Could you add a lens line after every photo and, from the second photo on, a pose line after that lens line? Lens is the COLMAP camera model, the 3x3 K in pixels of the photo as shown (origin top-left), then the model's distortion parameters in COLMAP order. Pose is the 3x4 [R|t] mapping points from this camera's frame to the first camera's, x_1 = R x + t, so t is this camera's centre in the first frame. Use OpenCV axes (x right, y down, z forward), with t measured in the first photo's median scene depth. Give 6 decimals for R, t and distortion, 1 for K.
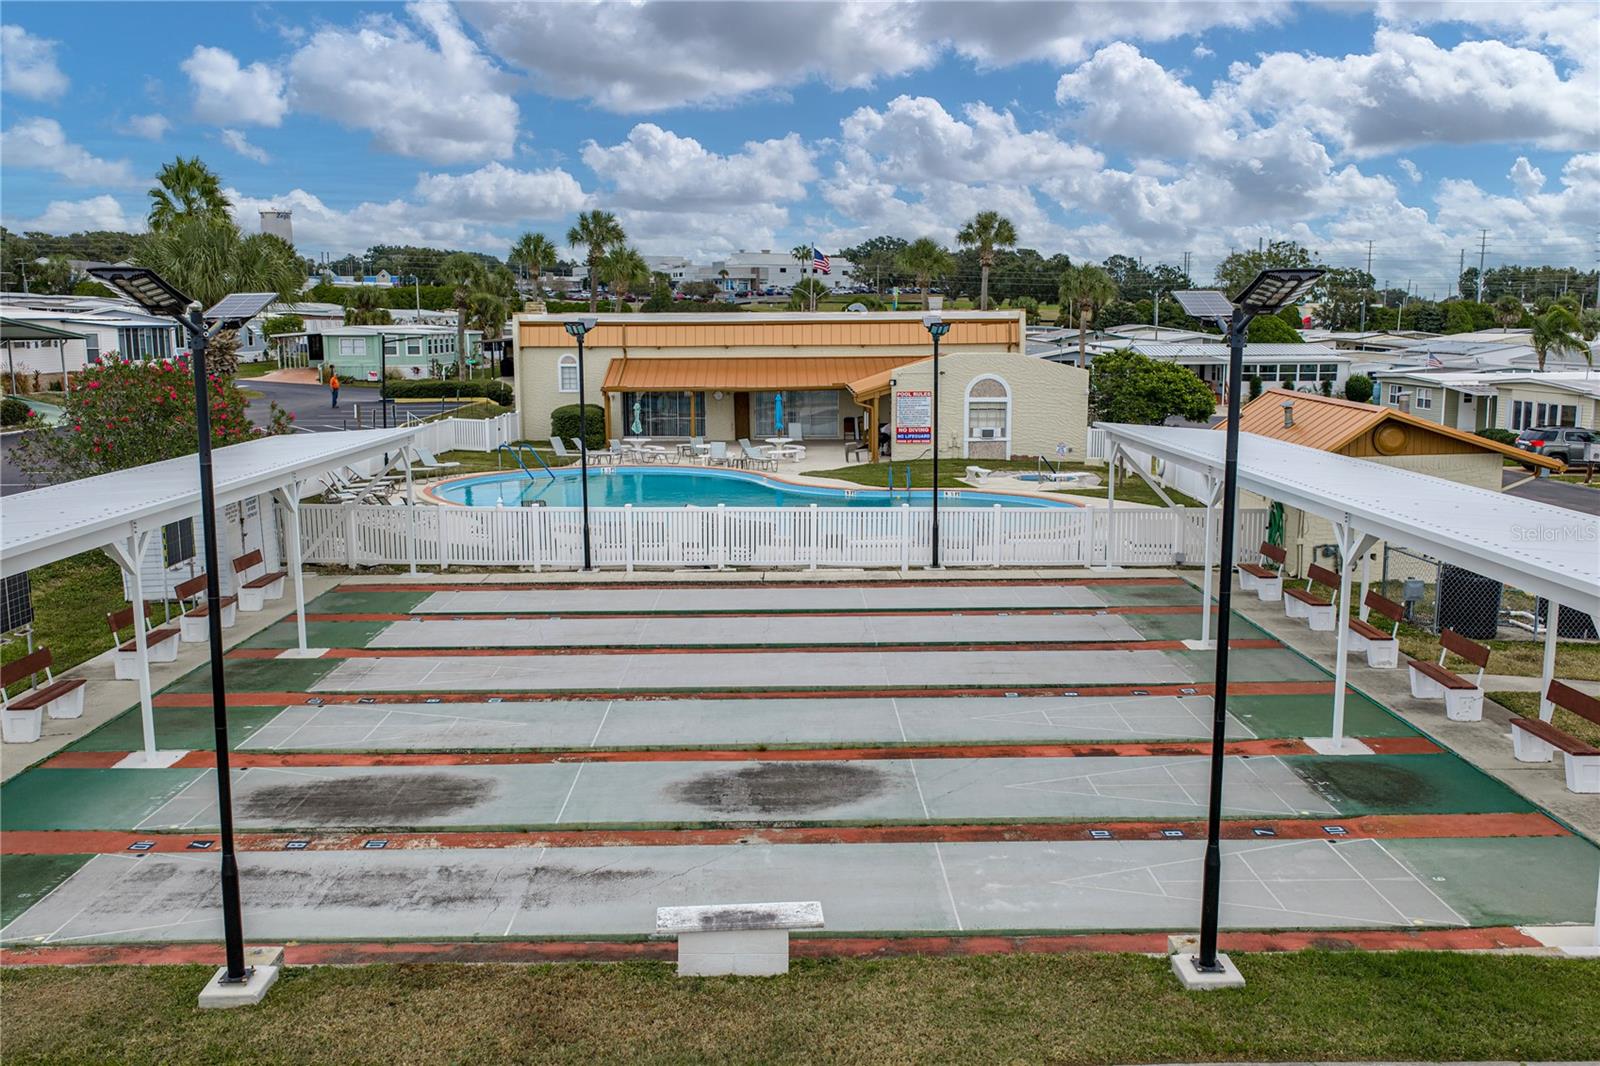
lens RADIAL K [[1344.6, 0, 788.2], [0, 1344.6, 520.6], [0, 0, 1]] dist [0.006391, -0.019581]
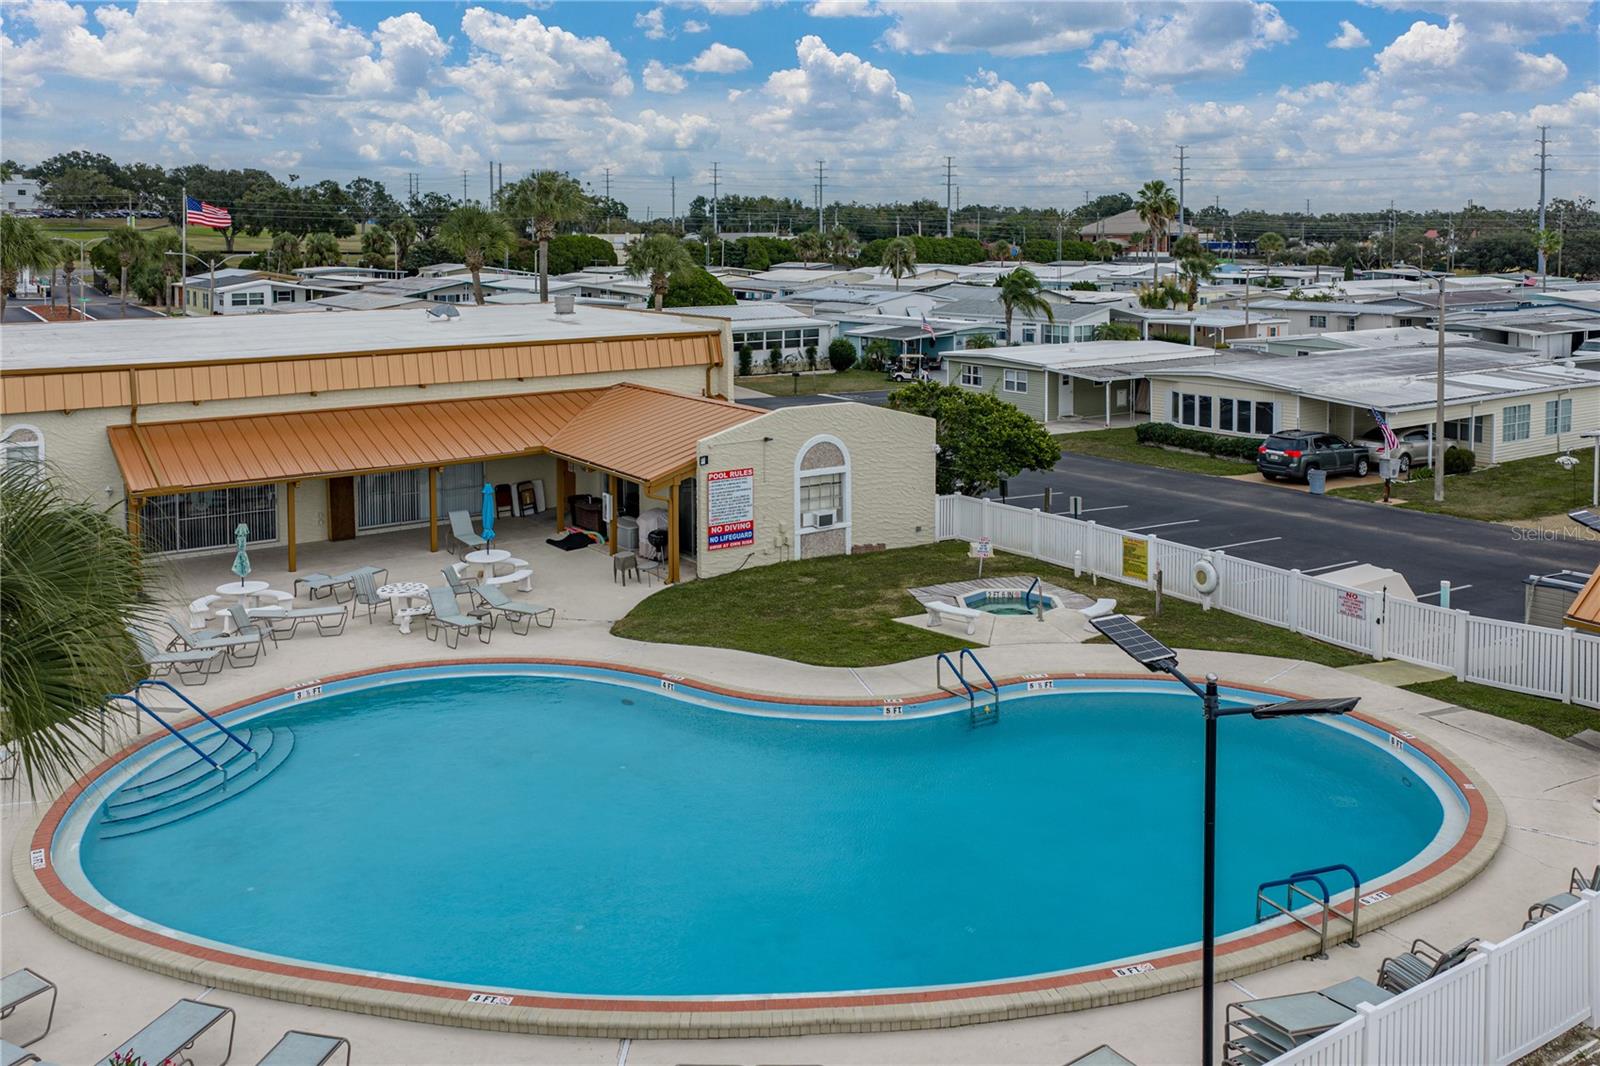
lens RADIAL K [[1344.6, 0, 788.2], [0, 1344.6, 520.6], [0, 0, 1]] dist [0.006391, -0.019581]
pose [[0.843177, -0.116559, 0.524849, -0.176675], [0.085803, 0.992878, 0.082656, -0.094416], [-0.530745, -0.024660, 0.847172, 0.324075]]
